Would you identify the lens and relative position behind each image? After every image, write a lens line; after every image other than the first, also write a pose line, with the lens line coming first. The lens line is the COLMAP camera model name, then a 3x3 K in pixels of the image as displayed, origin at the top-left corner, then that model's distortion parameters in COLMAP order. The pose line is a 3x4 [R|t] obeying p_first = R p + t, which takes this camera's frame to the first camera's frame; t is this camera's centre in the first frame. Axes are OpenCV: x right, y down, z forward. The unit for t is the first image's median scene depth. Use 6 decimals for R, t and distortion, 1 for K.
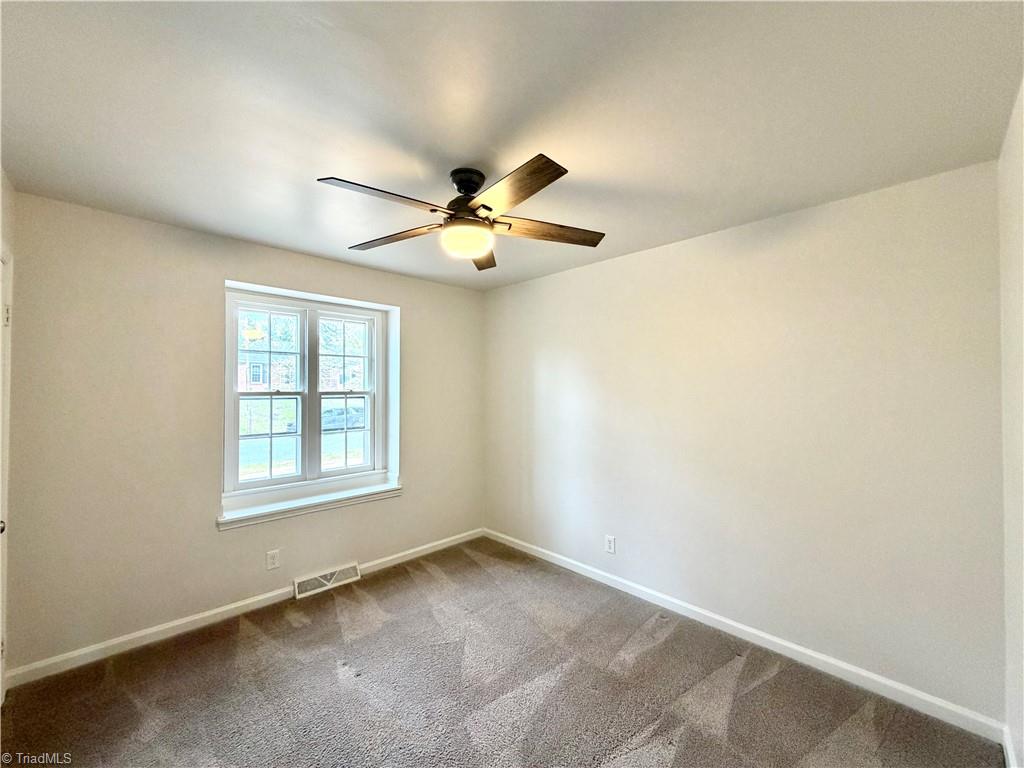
lens RADIAL K [[407.9, 0, 509.6], [0, 407.9, 383.8], [0, 0, 1]] dist [-0.001446, -0.000382]
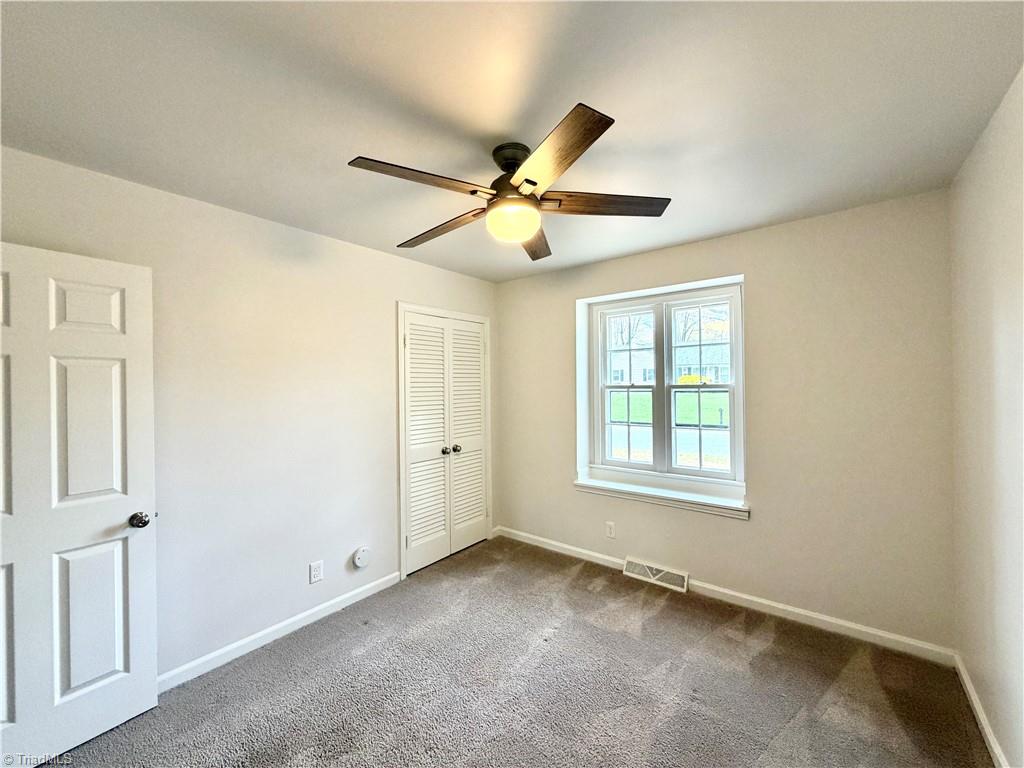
lens RADIAL K [[407.9, 0, 509.6], [0, 407.9, 383.8], [0, 0, 1]] dist [-0.001446, -0.000382]
pose [[0.132129, -0.002382, -0.991230, 0.475842], [0.024709, 0.999694, 0.000891, 0.006390], [0.990925, -0.024610, 0.132148, 0.507678]]
